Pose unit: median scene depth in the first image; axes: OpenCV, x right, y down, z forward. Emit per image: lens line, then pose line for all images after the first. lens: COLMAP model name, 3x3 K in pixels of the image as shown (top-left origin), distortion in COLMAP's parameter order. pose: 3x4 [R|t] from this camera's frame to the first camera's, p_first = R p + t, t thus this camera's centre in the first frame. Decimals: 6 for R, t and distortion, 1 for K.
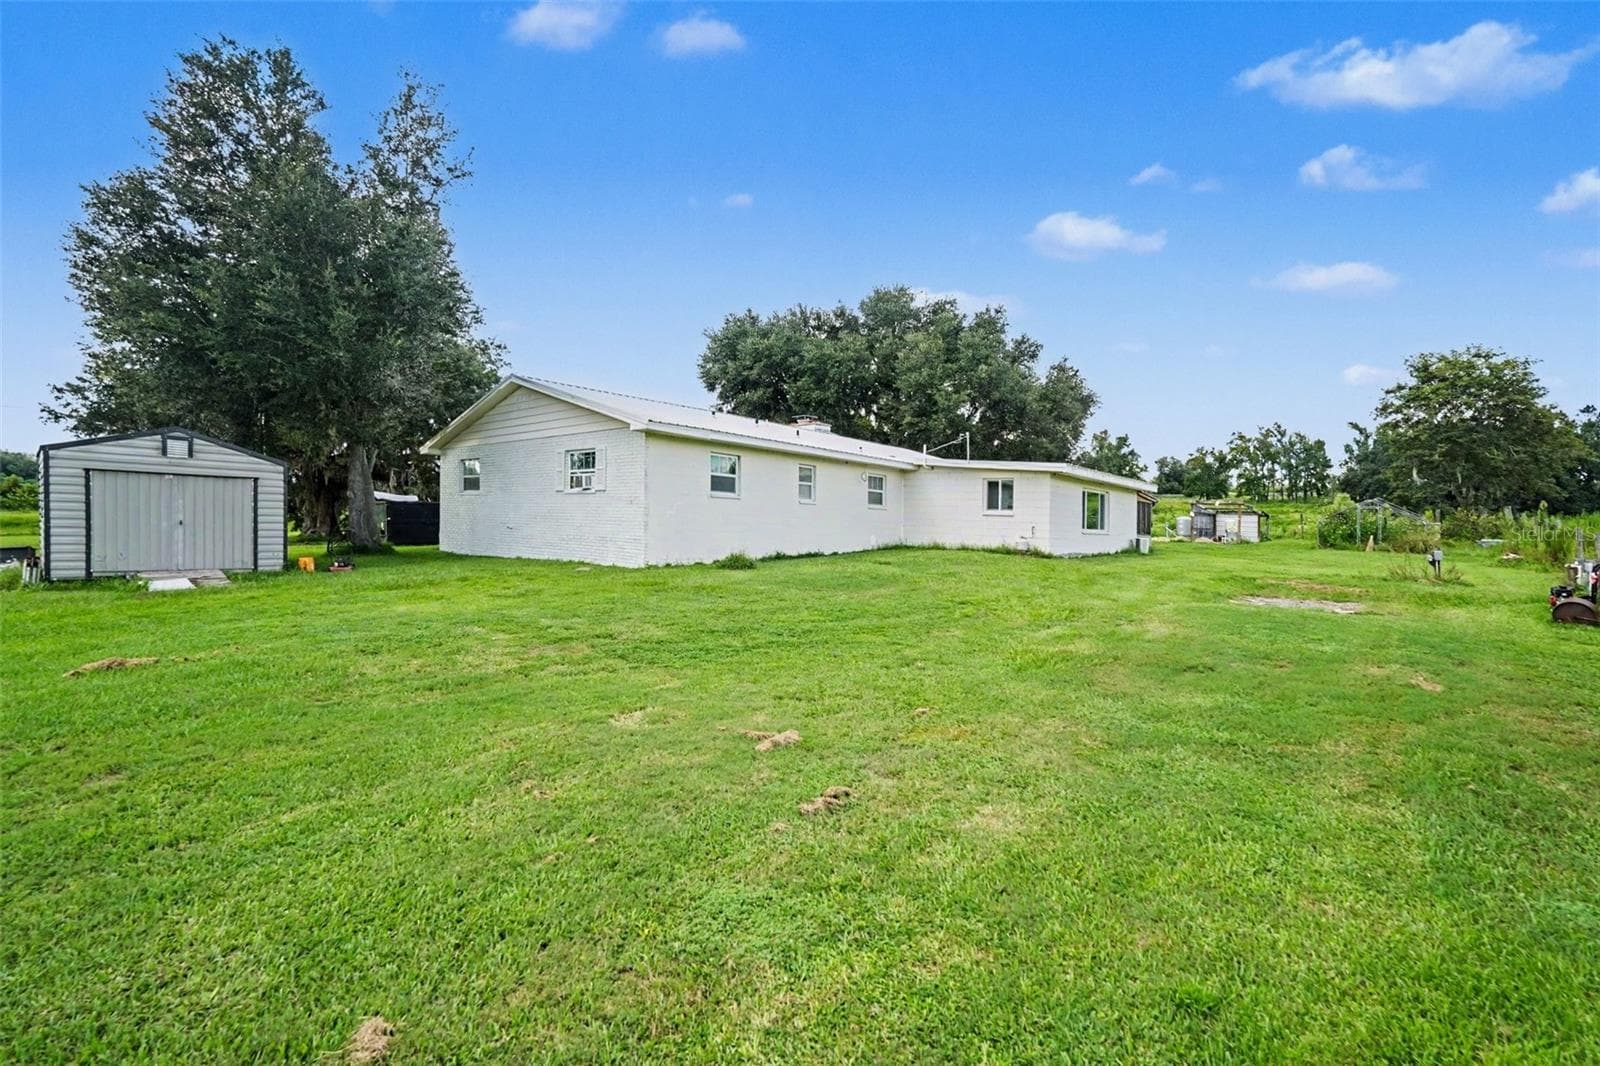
lens RADIAL K [[738.2, 0, 803.8], [0, 738.2, 520.0], [0, 0, 1]] dist [0.001664, 0.000933]
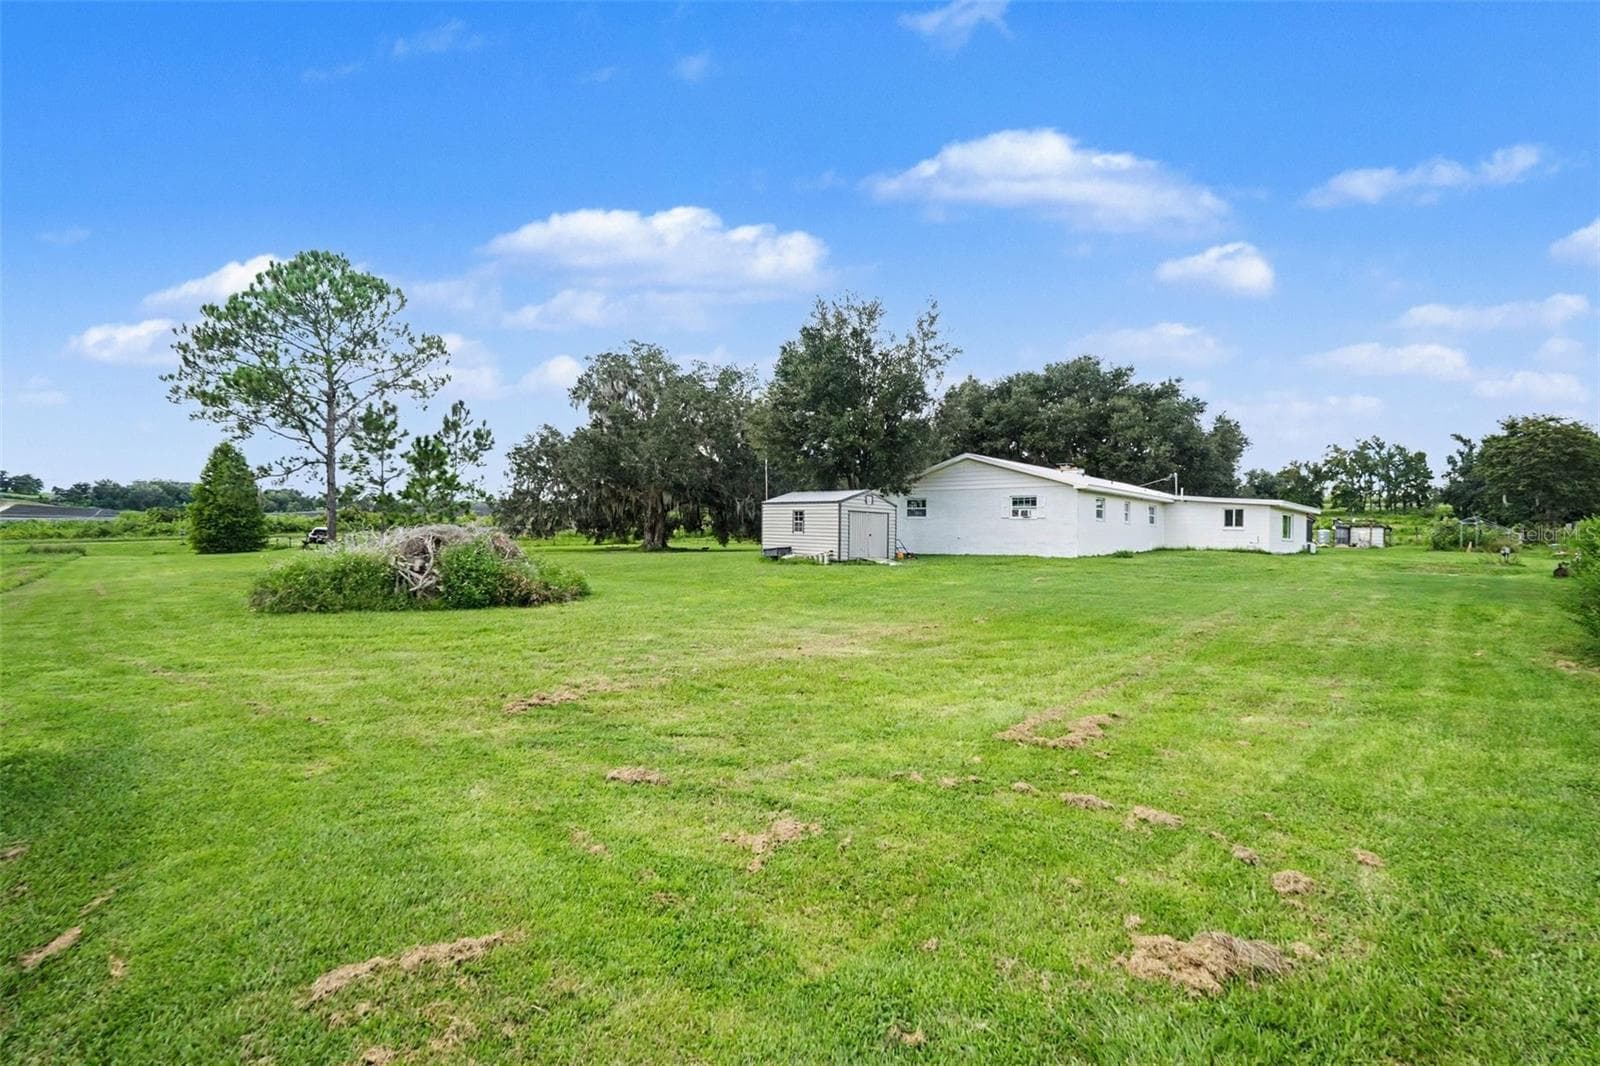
lens RADIAL K [[721.8, 0, 798.4], [0, 721.8, 536.6], [0, 0, 1]] dist [0.001404, 0.000757]
pose [[0.995131, -0.001085, -0.098554, -0.336880], [0.001751, 0.999976, 0.006667, -0.002068], [0.098544, -0.006807, 0.995109, -0.449794]]
